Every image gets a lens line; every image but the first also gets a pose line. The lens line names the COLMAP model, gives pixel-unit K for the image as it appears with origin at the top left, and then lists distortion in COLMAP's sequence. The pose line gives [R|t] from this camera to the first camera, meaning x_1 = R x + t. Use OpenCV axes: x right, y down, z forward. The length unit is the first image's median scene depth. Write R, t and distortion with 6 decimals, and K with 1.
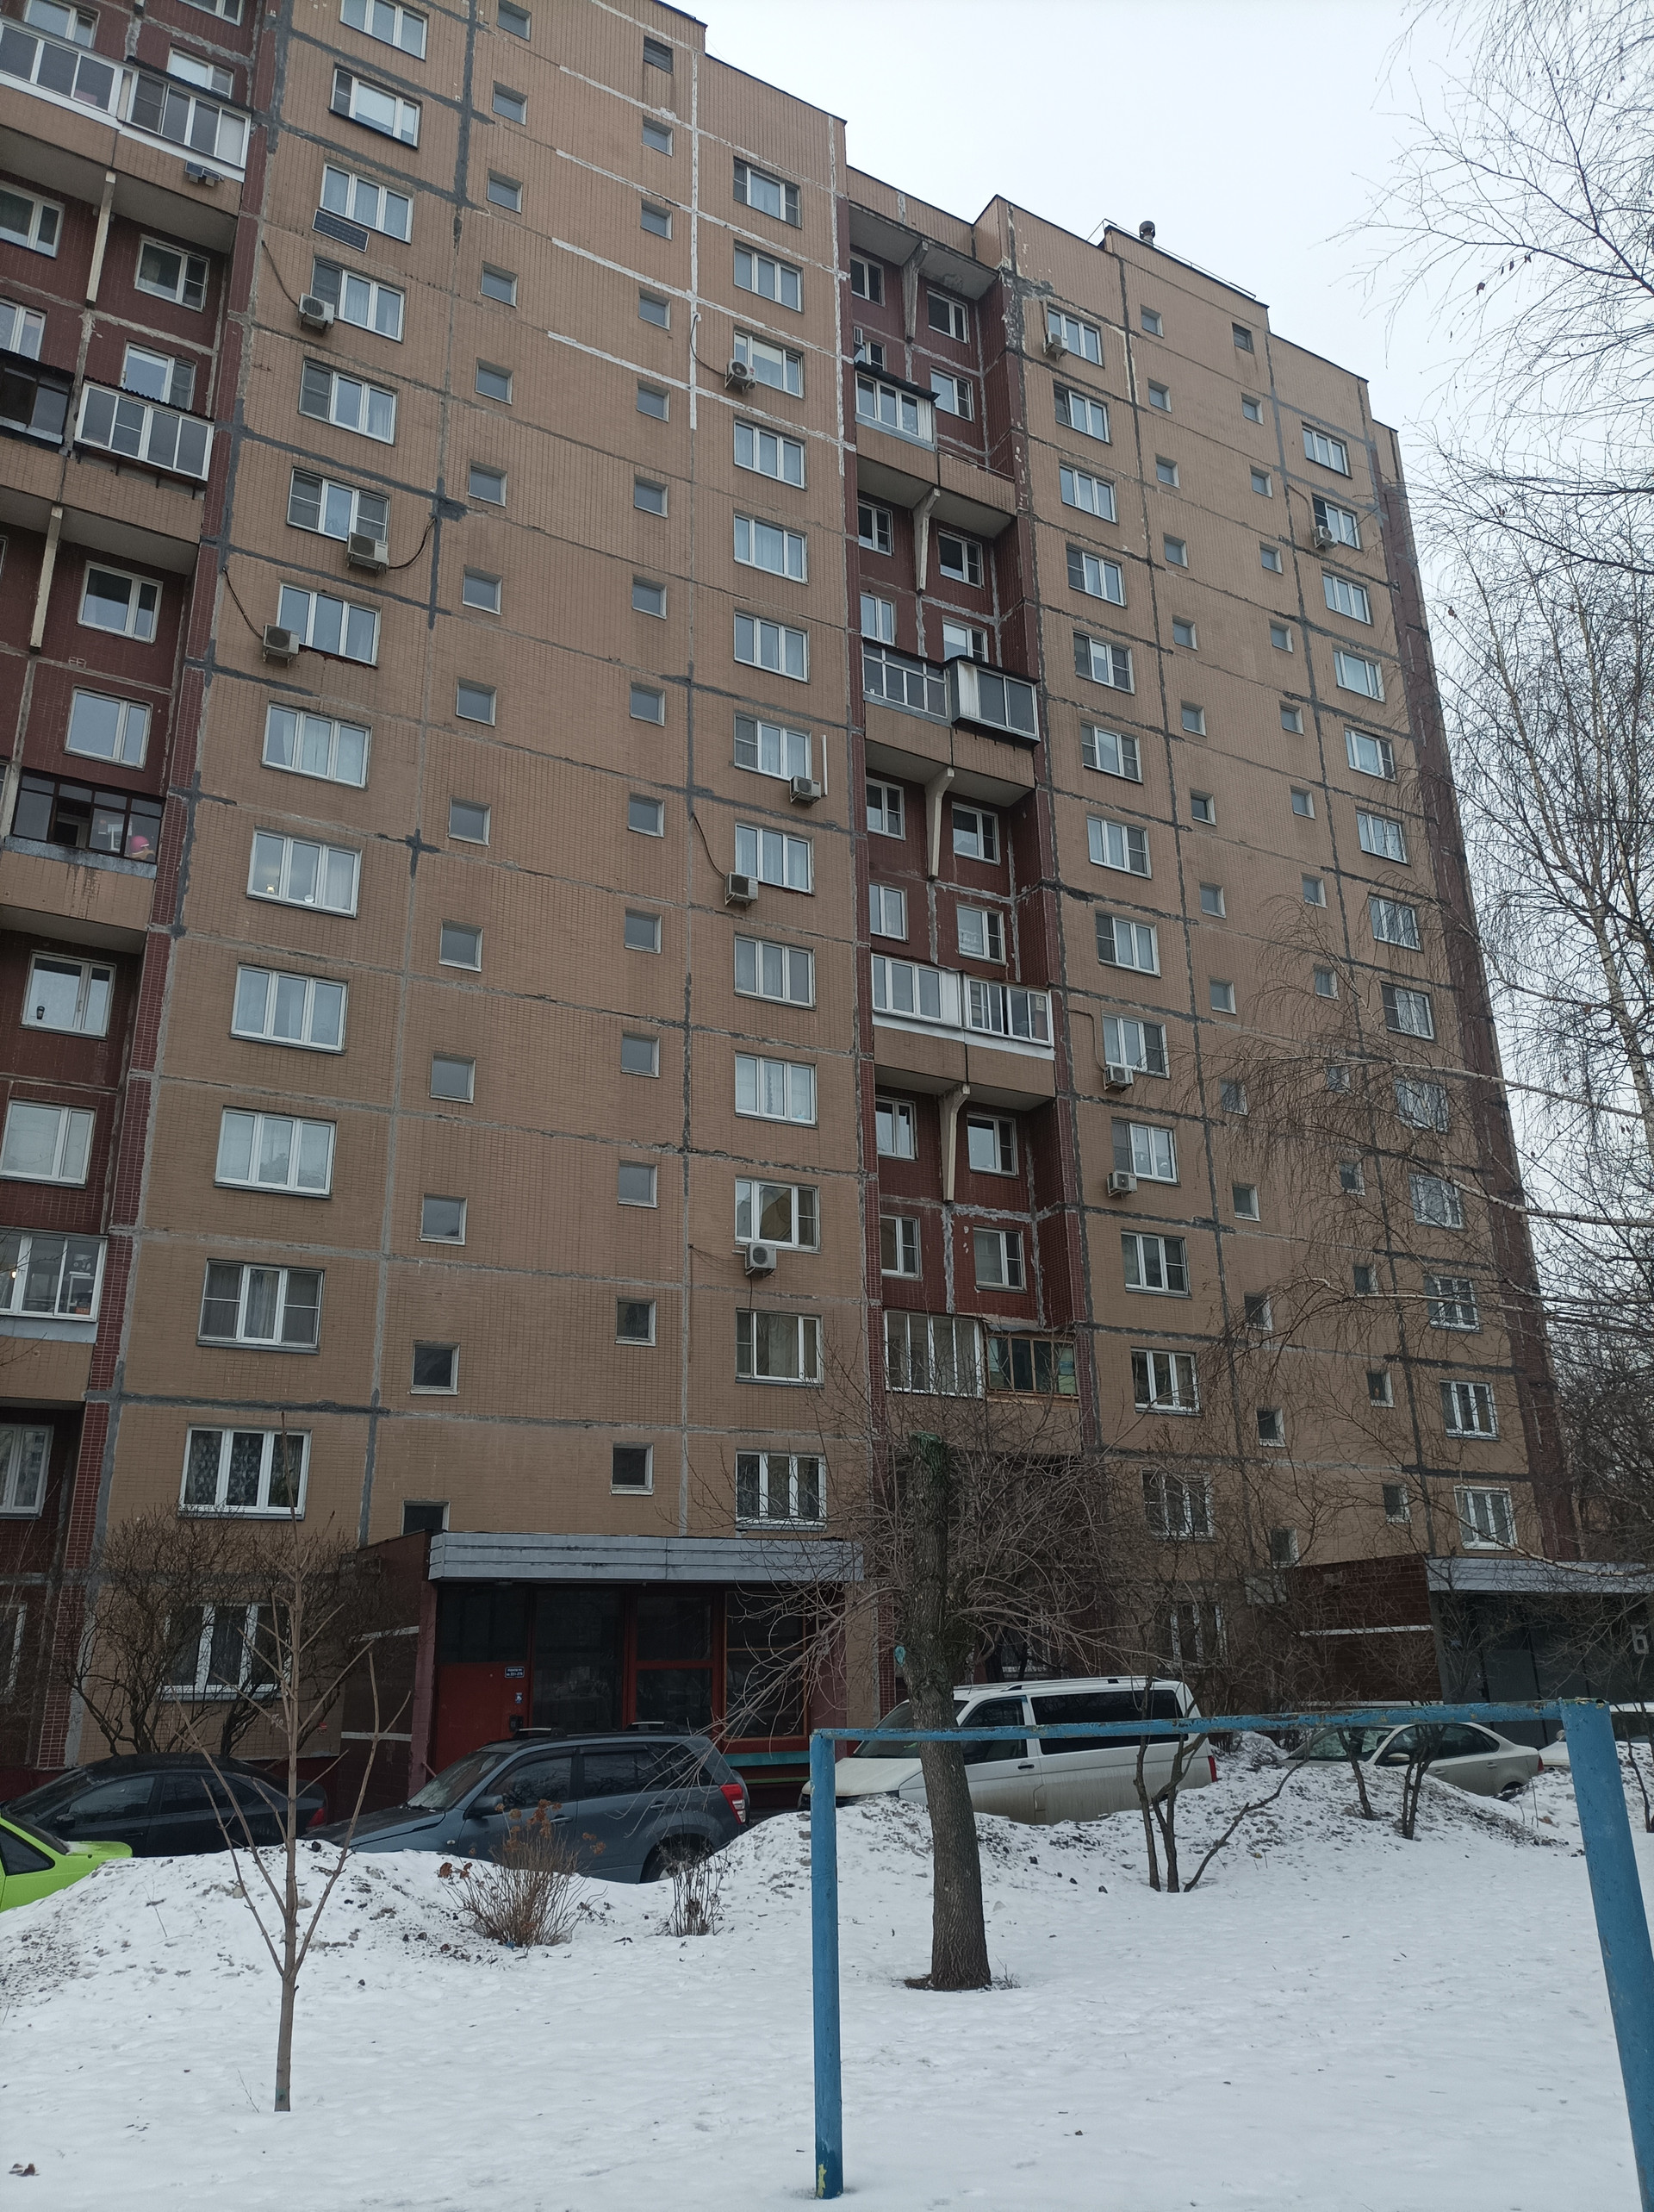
lens RADIAL K [[1639.1, 0, 827.0], [0, 1639.1, 1106.0], [0, 0, 1]] dist [0.039580, -0.038968]
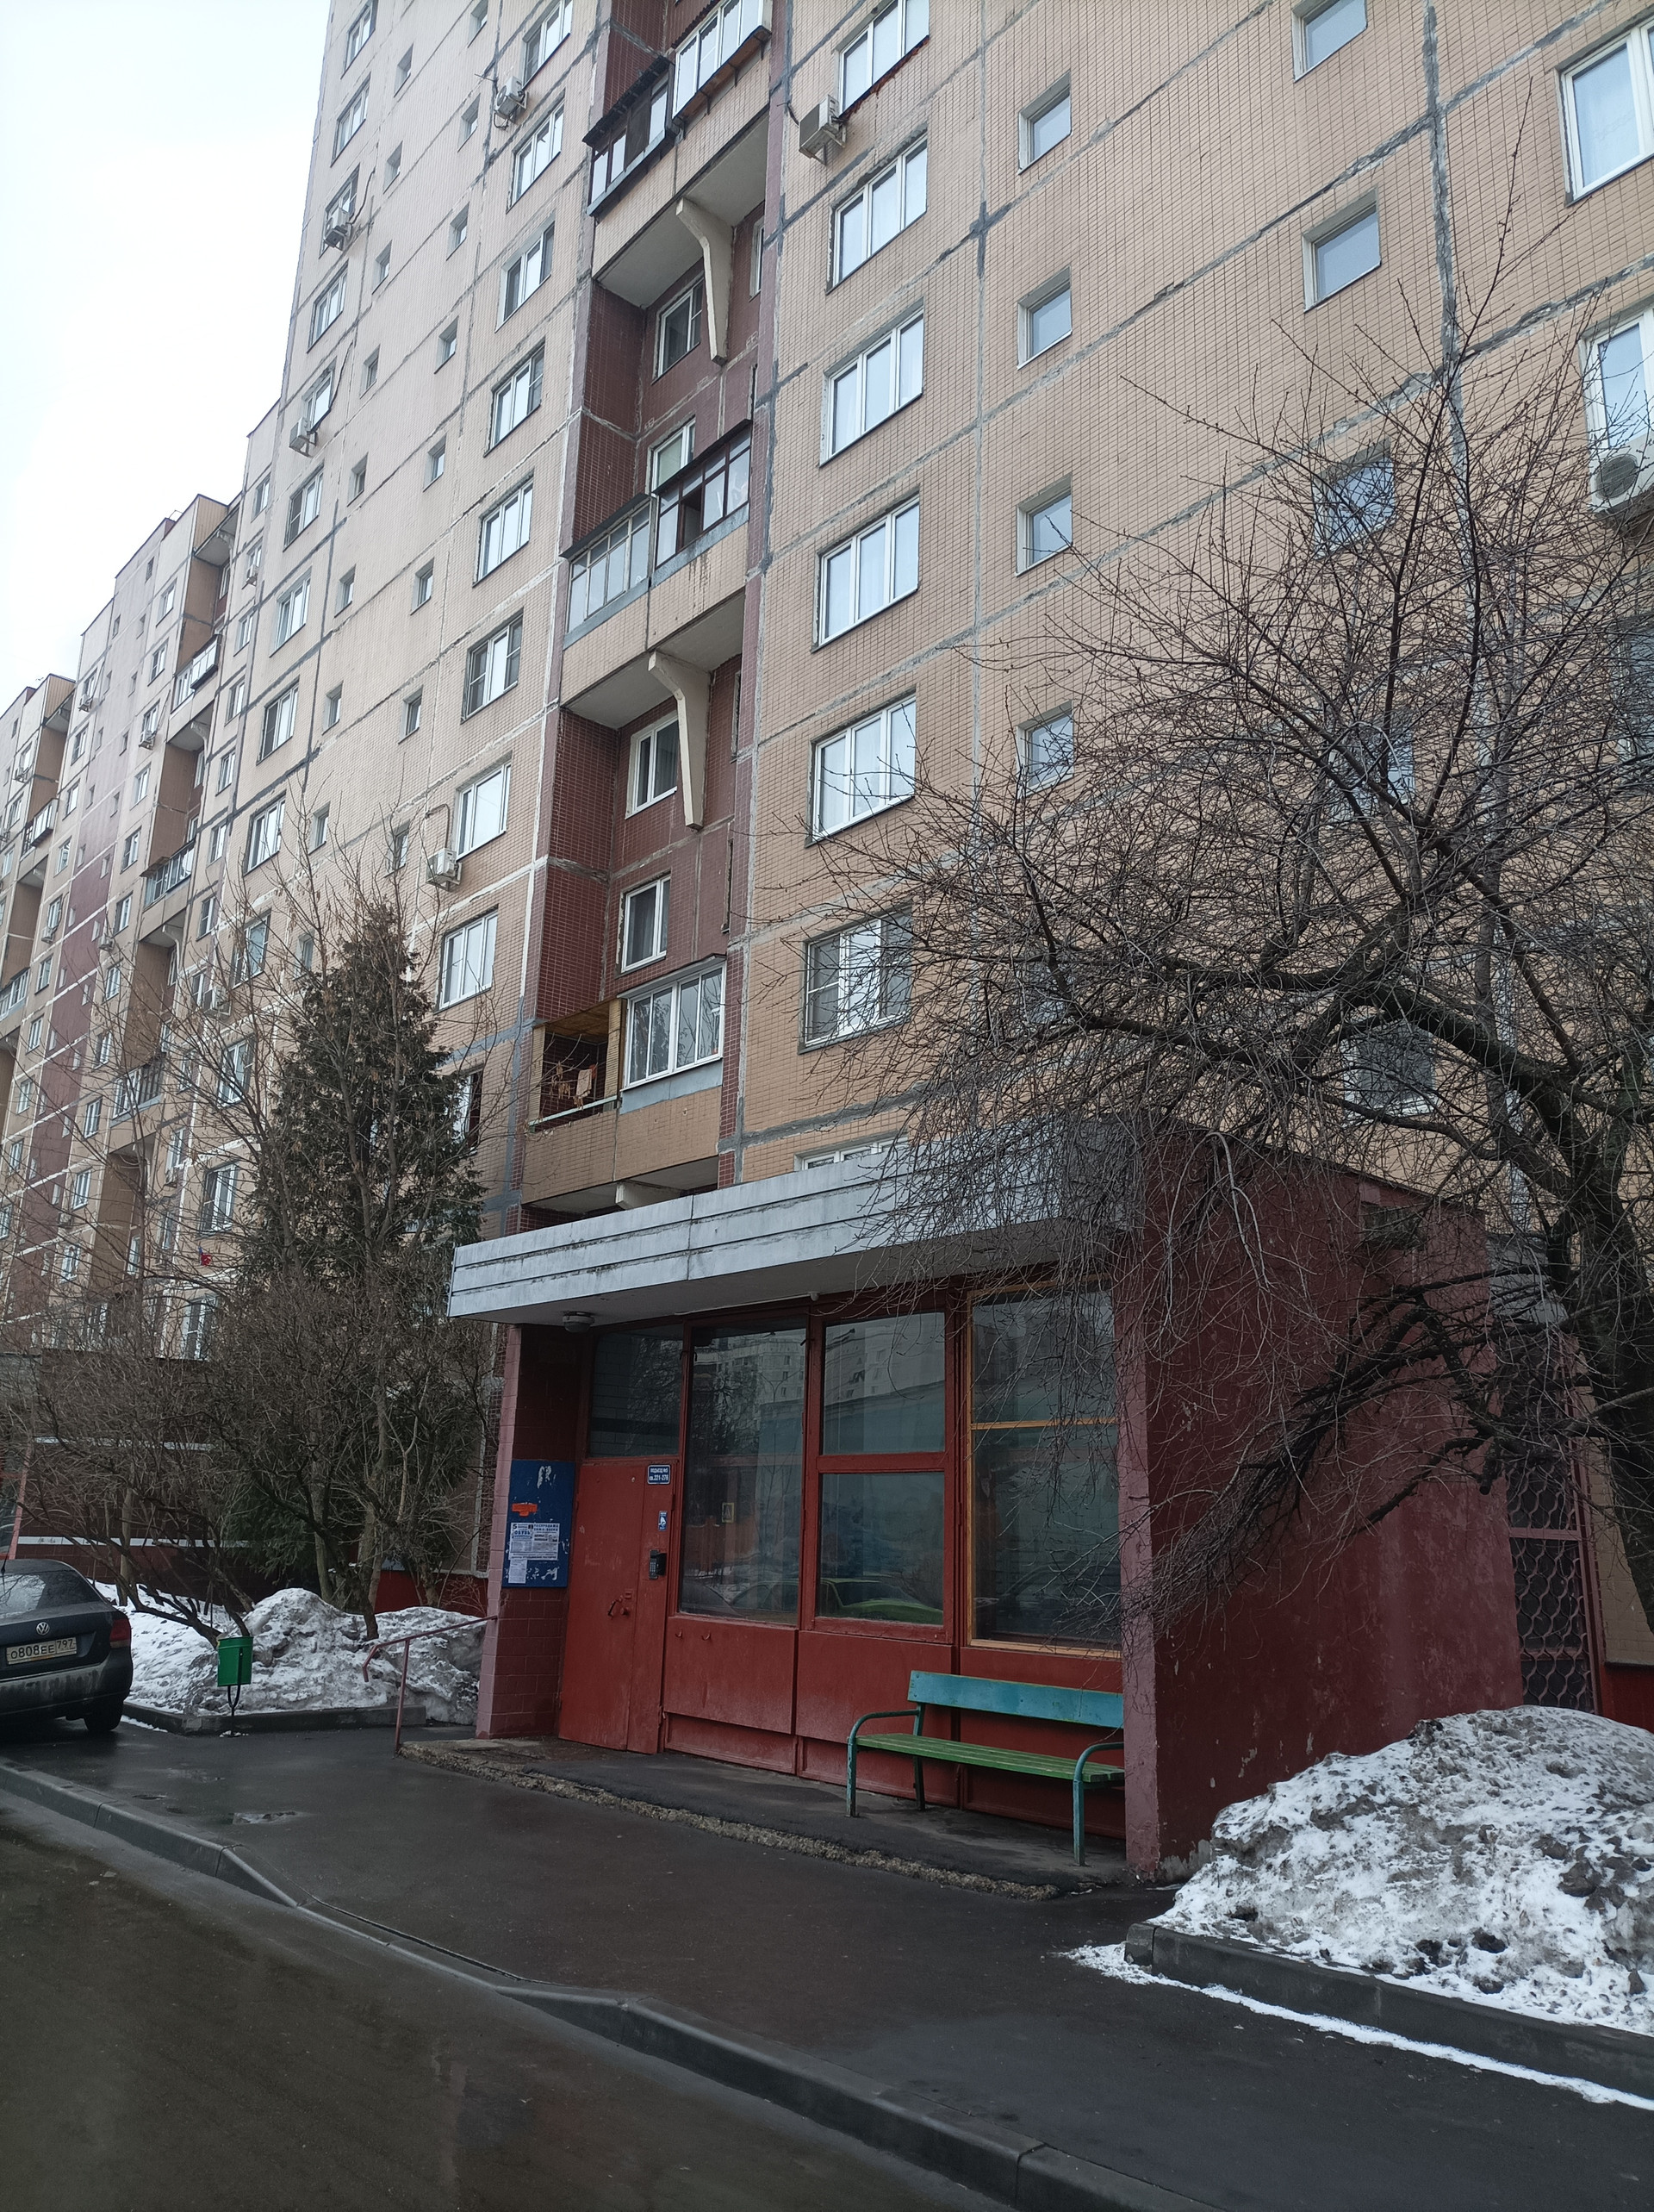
lens RADIAL K [[1639.1, 0, 827.0], [0, 1639.1, 1106.0], [0, 0, 1]] dist [0.039580, -0.038968]
pose [[0.200167, -0.221516, -0.954392, 0.327737], [0.296078, 0.942239, -0.156599, 0.293839], [0.933955, -0.251228, 0.254191, 0.839873]]
